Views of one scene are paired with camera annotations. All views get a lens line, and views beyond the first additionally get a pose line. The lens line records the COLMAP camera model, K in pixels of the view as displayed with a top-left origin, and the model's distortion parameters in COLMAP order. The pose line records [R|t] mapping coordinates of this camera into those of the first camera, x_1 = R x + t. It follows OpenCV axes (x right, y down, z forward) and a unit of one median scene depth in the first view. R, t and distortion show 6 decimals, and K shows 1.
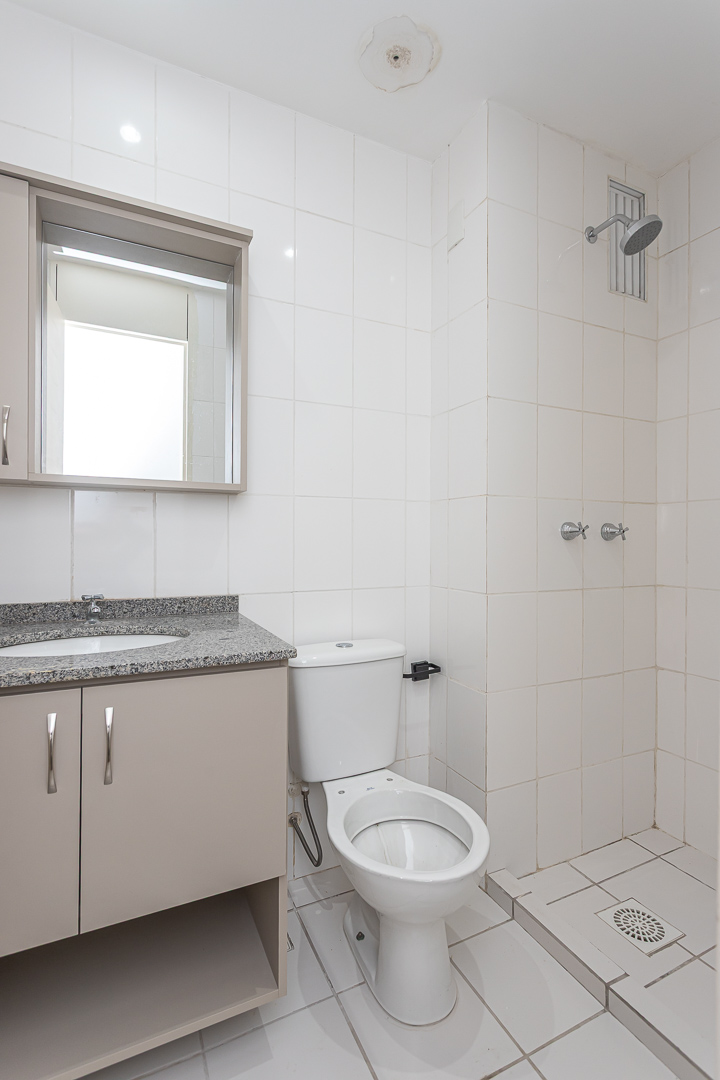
lens RADIAL K [[509.6, 0, 357.8], [0, 509.6, 538.5], [0, 0, 1]] dist [0.000834, 0.000228]
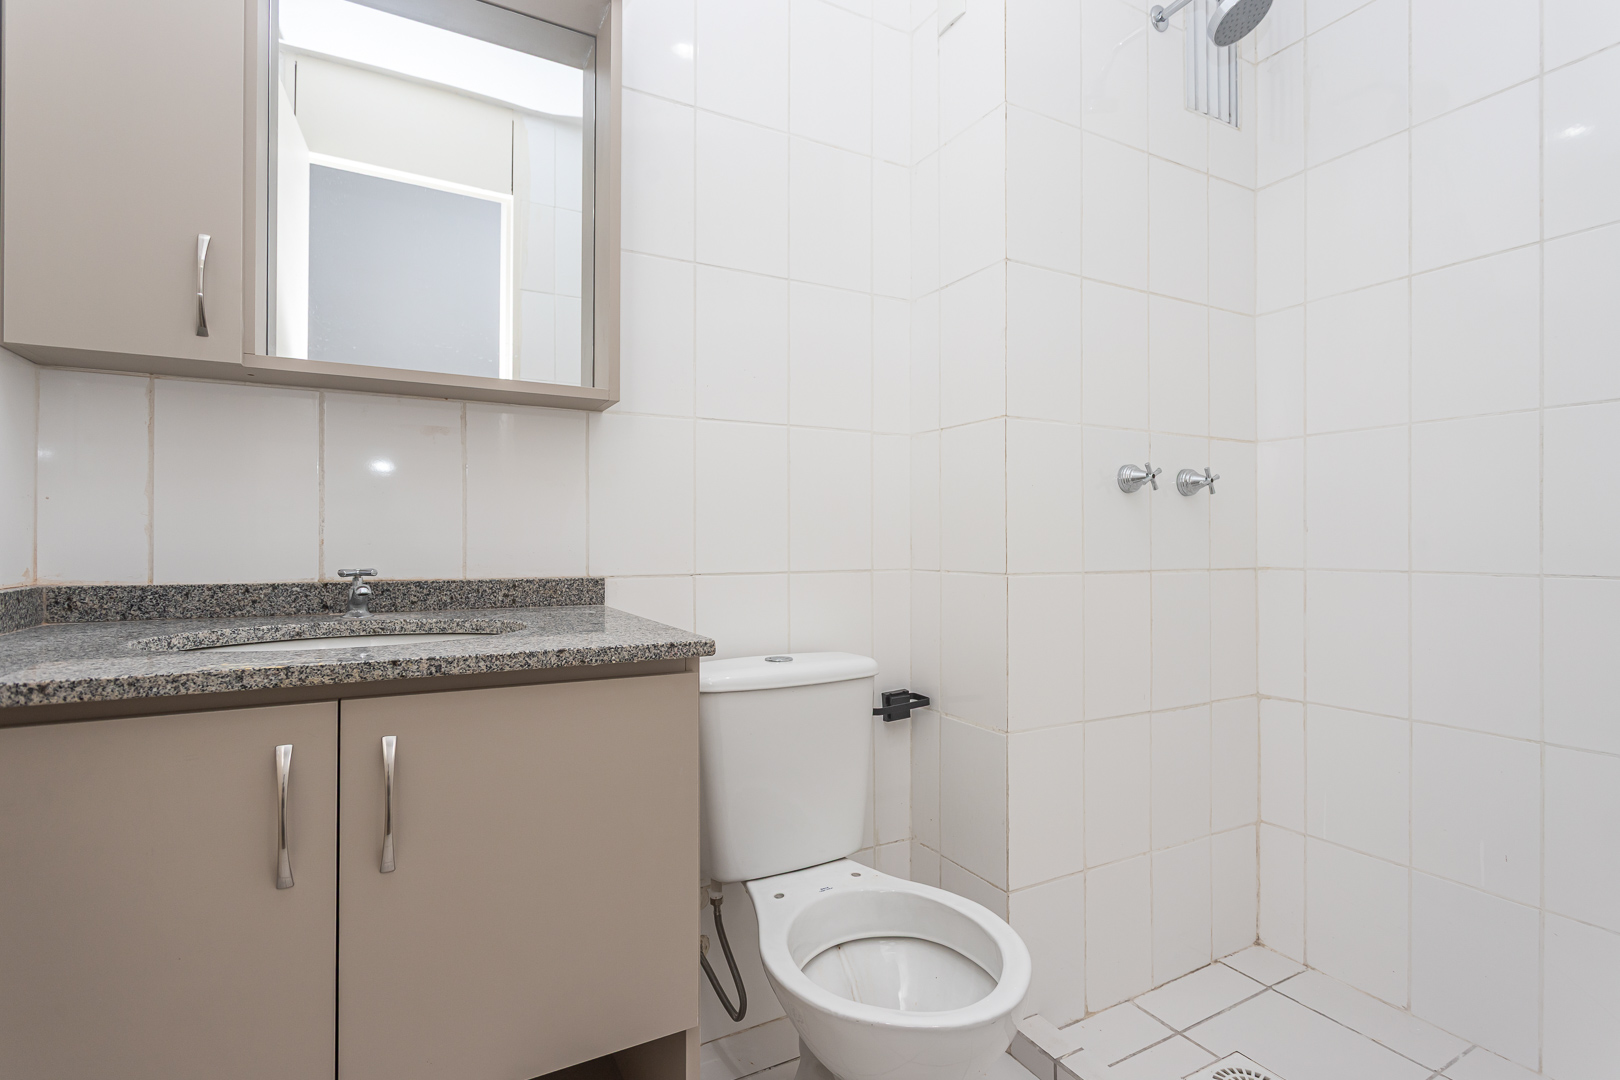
lens RADIAL K [[768.3, 0, 810.0], [0, 768.3, 540.0], [0, 0, 1]] dist [-0.001651, -0.000430]
pose [[0.998413, -0.003095, 0.056224, -0.041776], [0.003504, 0.999968, -0.007184, 0.074405], [-0.056200, 0.007370, 0.998392, 0.074170]]
